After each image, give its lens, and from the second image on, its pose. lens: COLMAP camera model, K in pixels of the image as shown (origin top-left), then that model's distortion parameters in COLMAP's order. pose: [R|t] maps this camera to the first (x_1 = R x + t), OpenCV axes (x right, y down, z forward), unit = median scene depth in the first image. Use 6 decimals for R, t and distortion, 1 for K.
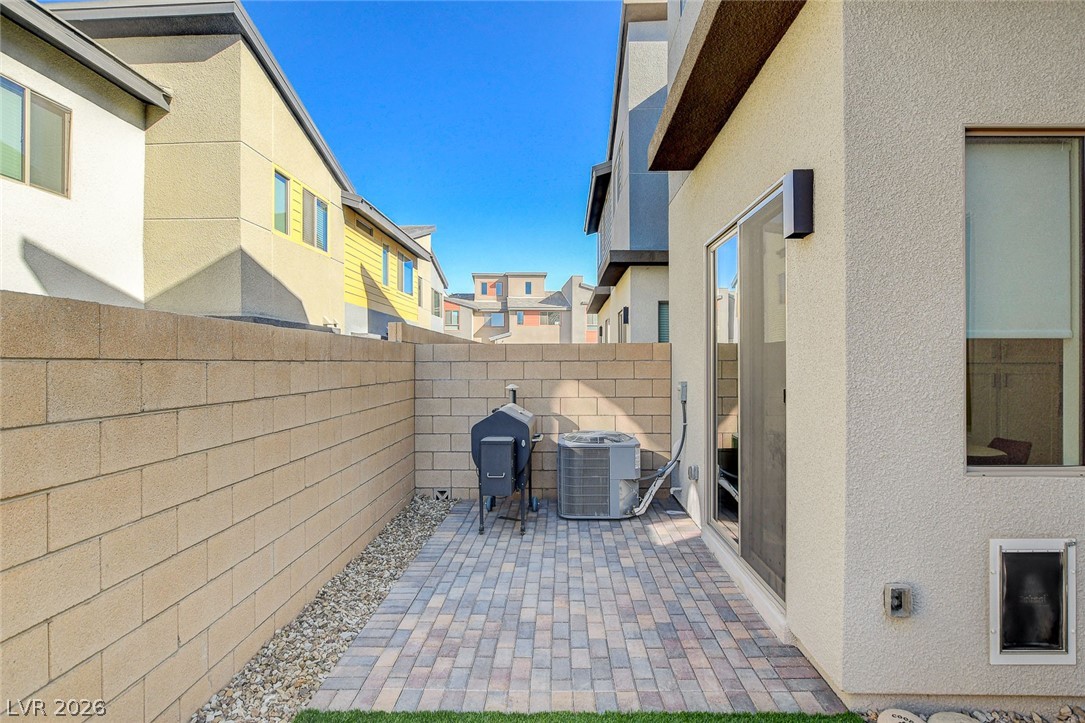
lens RADIAL K [[565.4, 0, 542.3], [0, 565.4, 364.7], [0, 0, 1]] dist [-0.027293, 0.000994]
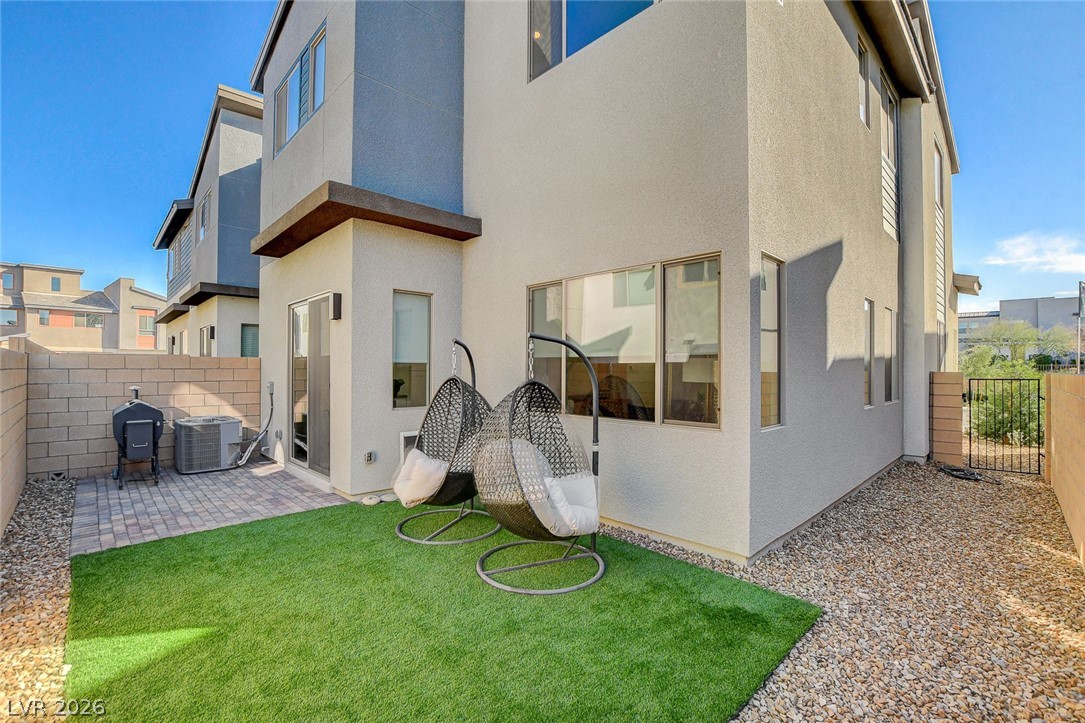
lens RADIAL K [[474.0, 0, 538.6], [0, 474.0, 366.6], [0, 0, 1]] dist [-0.017922, -0.000560]
pose [[0.694663, 0.006929, 0.719302, -0.196105], [-0.000960, 0.999962, -0.008706, -0.003384], [-0.719335, 0.005357, 0.694643, -0.514956]]
